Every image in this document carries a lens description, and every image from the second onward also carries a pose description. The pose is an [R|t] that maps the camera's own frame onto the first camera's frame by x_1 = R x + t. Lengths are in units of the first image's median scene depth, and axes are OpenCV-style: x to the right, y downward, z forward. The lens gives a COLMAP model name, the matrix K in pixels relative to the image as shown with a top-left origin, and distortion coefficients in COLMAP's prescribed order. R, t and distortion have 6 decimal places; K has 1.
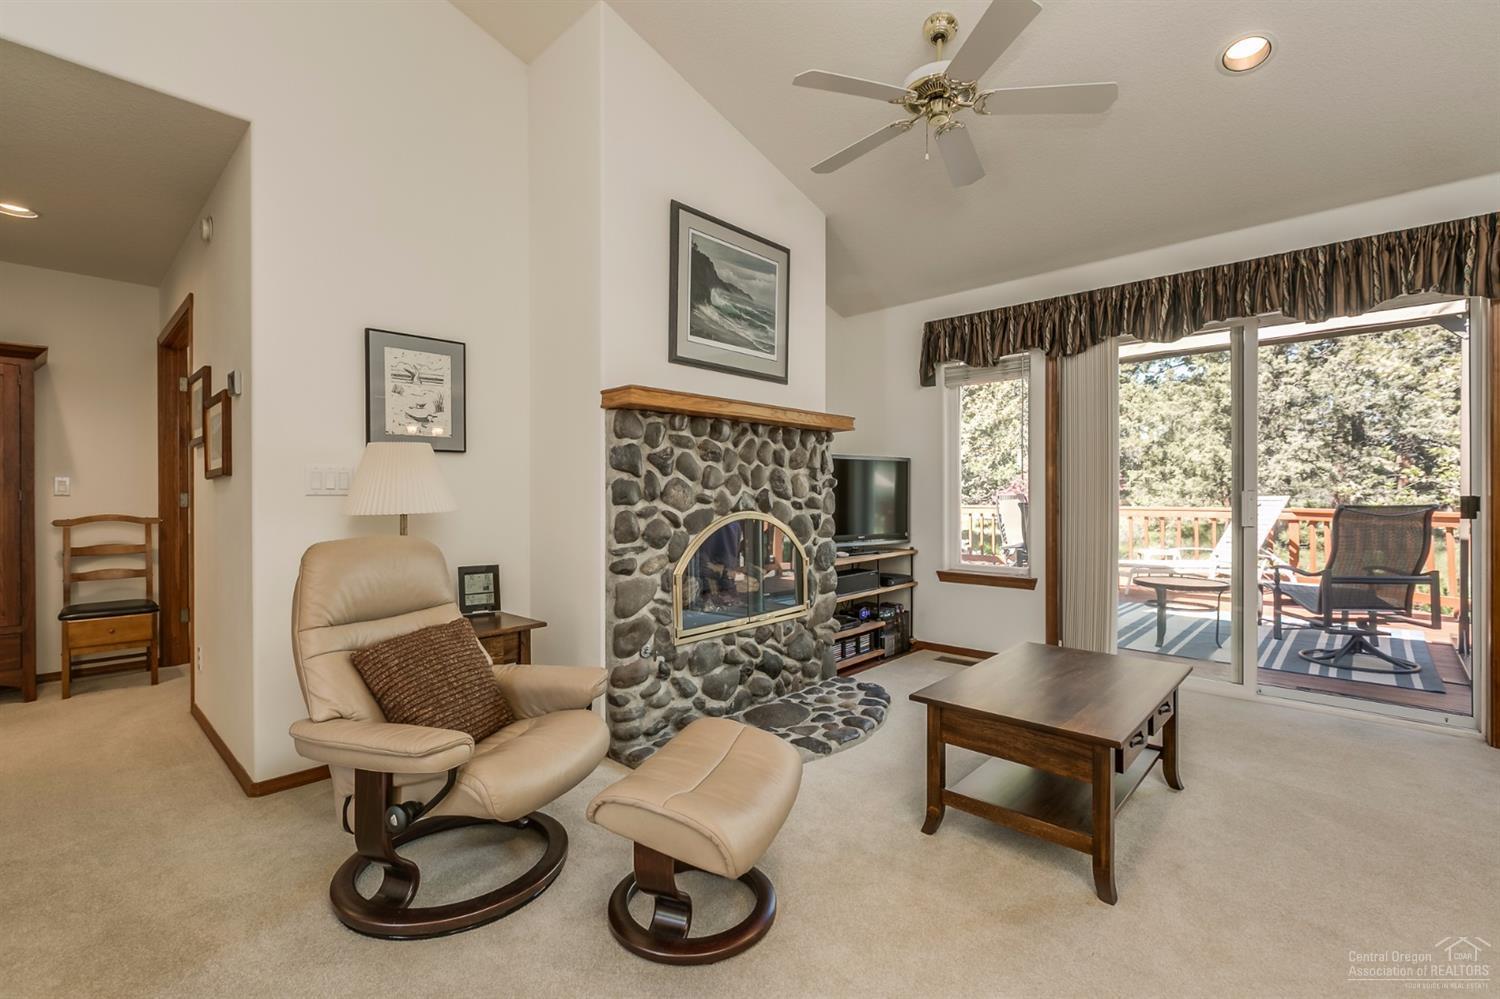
lens RADIAL K [[657.2, 0, 749.7], [0, 657.2, 493.2], [0, 0, 1]] dist [-0.001061, -0.000693]
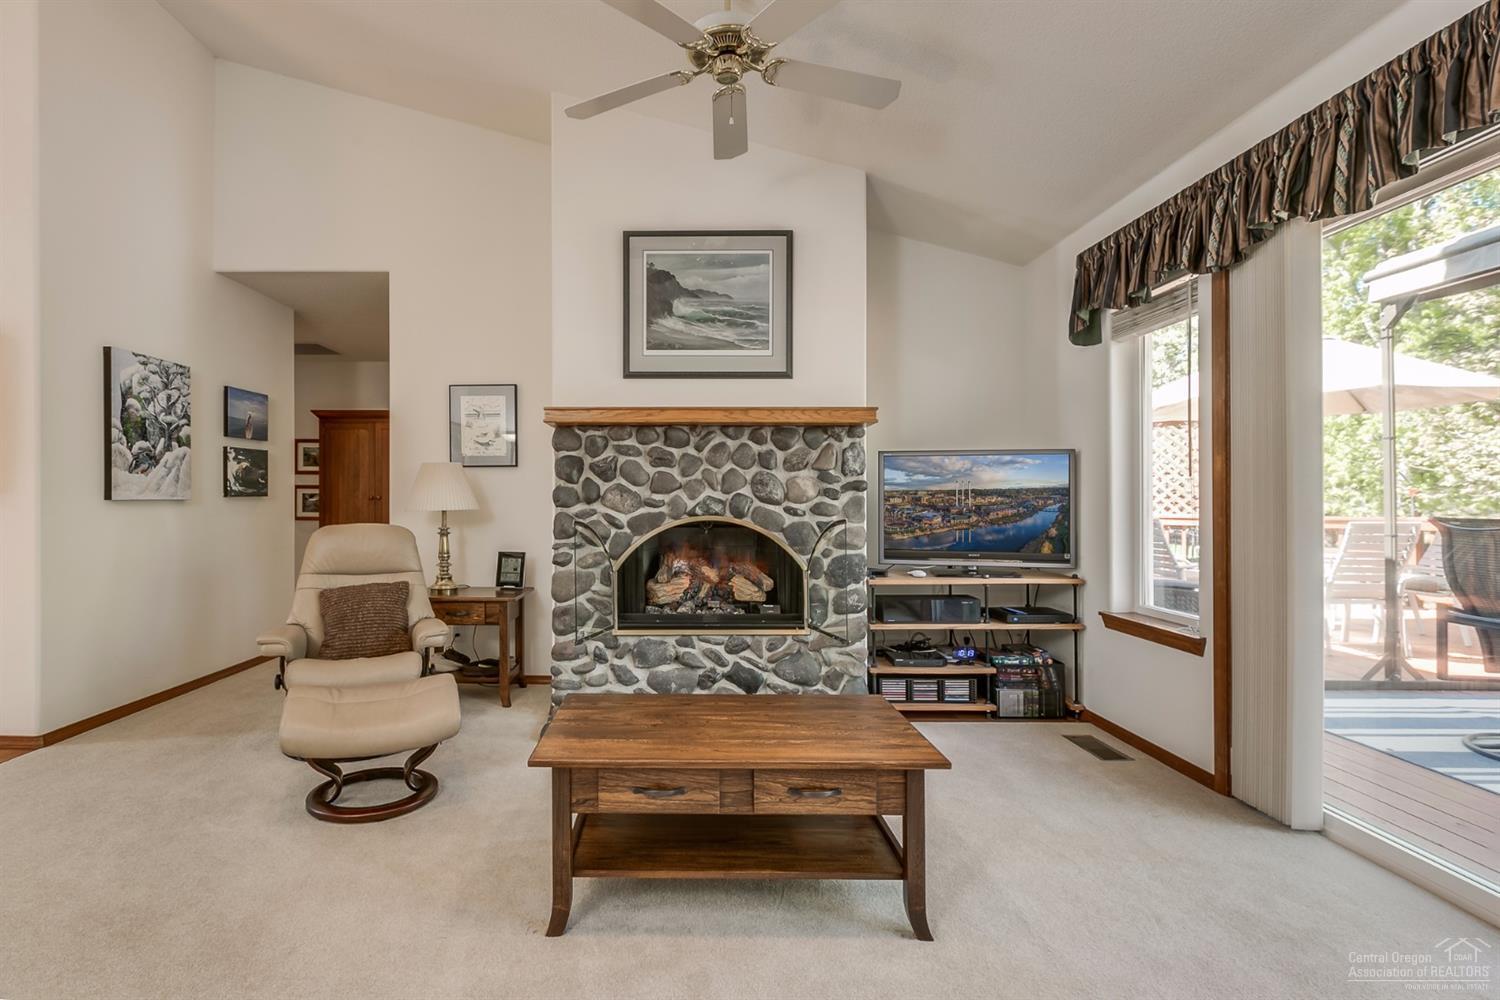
lens RADIAL K [[717.6, 0, 681.7], [0, 717.6, 498.1], [0, 0, 1]] dist [0.000739, -0.000063]
pose [[0.678133, 0.001226, -0.734938, 0.780410], [-0.002540, 0.999997, -0.000675, 0.001608], [0.734935, 0.002325, 0.678134, 0.241340]]
